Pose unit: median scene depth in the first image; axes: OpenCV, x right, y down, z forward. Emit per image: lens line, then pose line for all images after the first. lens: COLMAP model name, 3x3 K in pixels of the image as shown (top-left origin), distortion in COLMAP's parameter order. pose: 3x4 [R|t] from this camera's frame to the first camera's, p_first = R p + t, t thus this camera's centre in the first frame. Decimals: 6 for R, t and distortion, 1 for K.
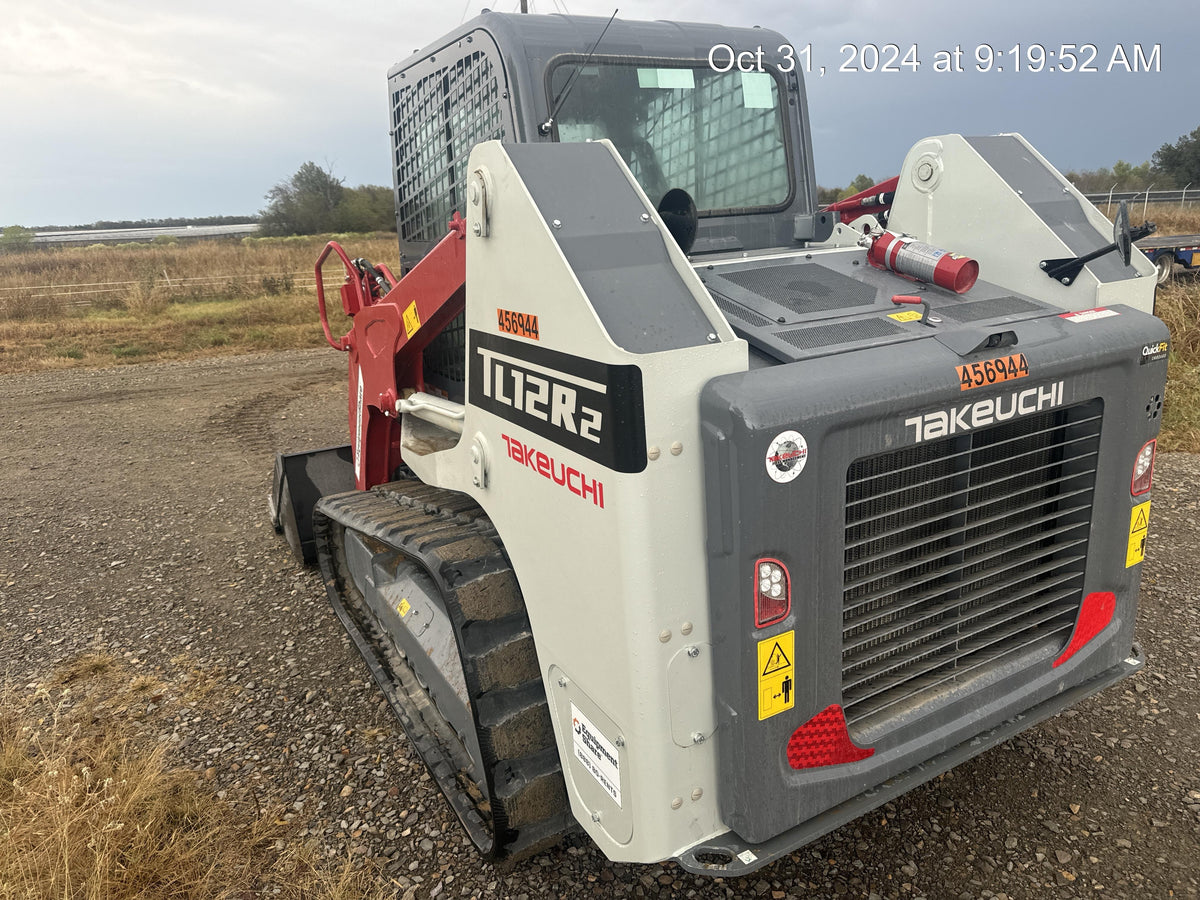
lens RADIAL K [[821.2, 0, 602.9], [0, 821.2, 465.2], [0, 0, 1]] dist [0.004961, 0.000654]
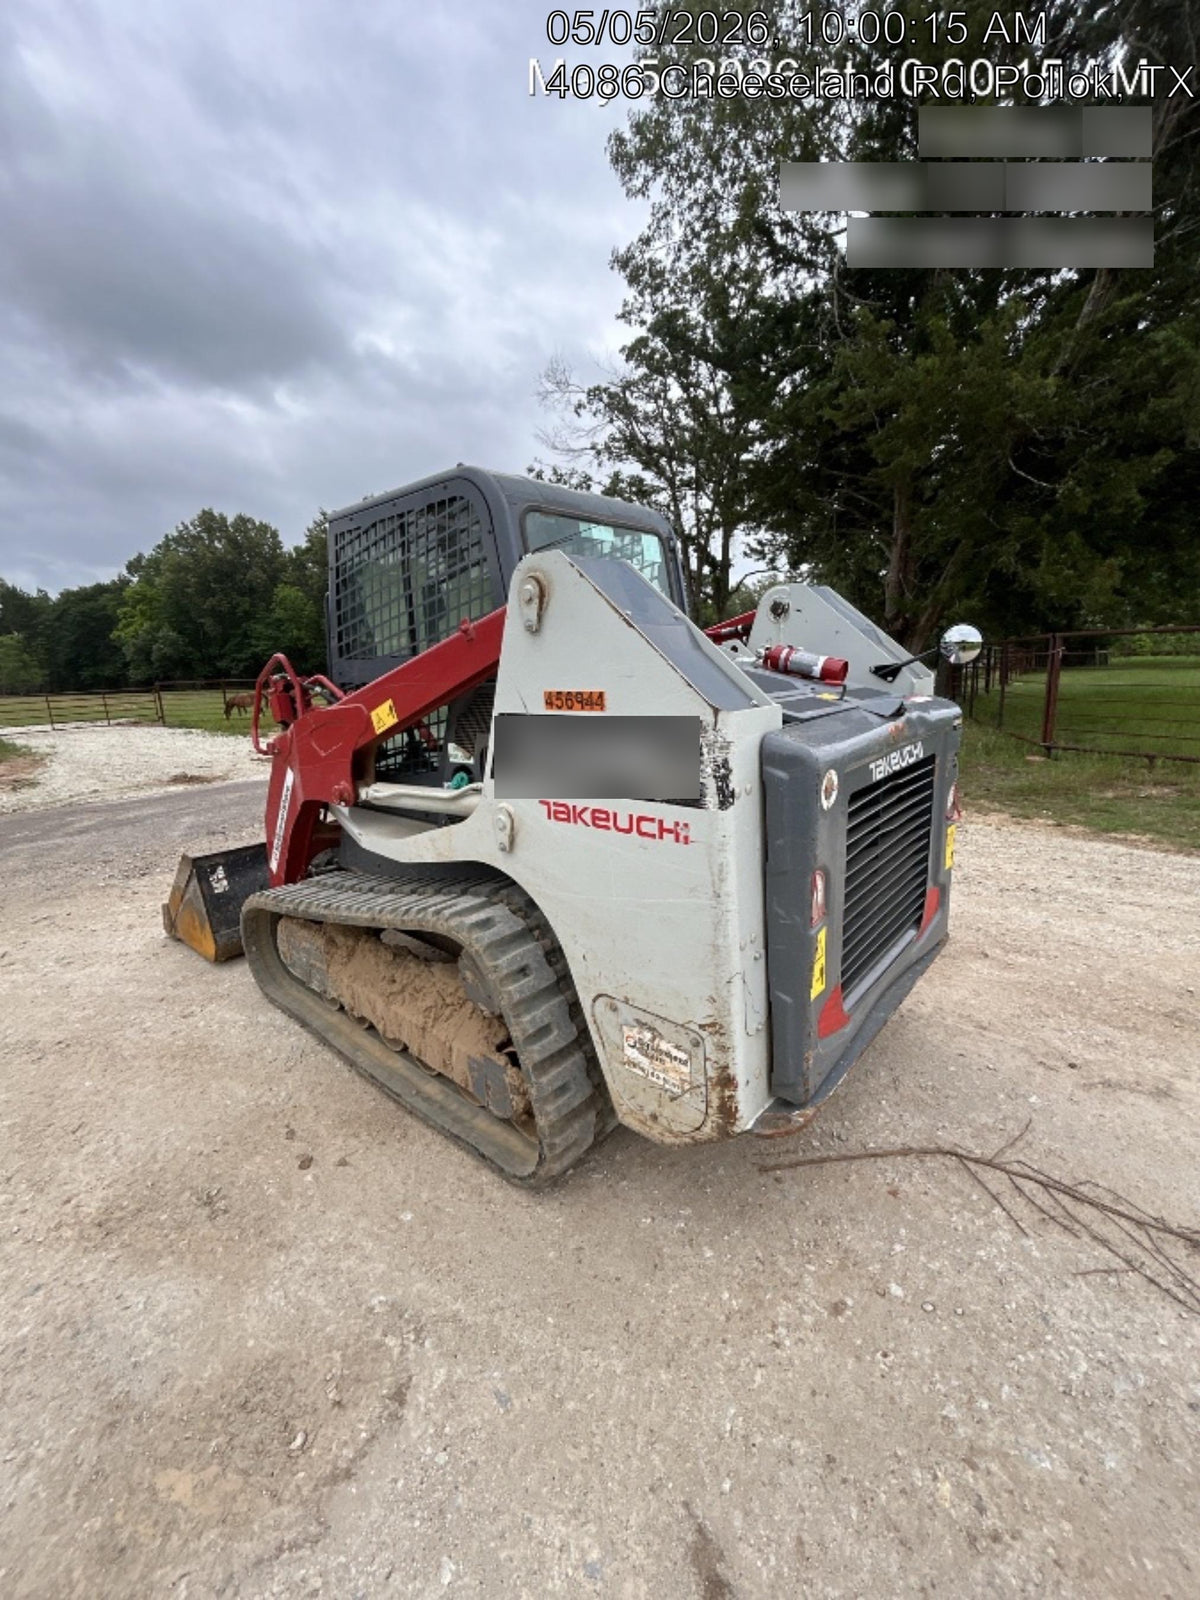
lens RADIAL K [[631.8, 0, 598.4], [0, 631.8, 781.8], [0, 0, 1]] dist [0.011610, 0.000060]
pose [[0.939482, -0.045032, 0.339625, -0.380791], [0.085373, 0.990823, -0.104787, 0.041015], [-0.331790, 0.127440, 0.934706, 0.143161]]
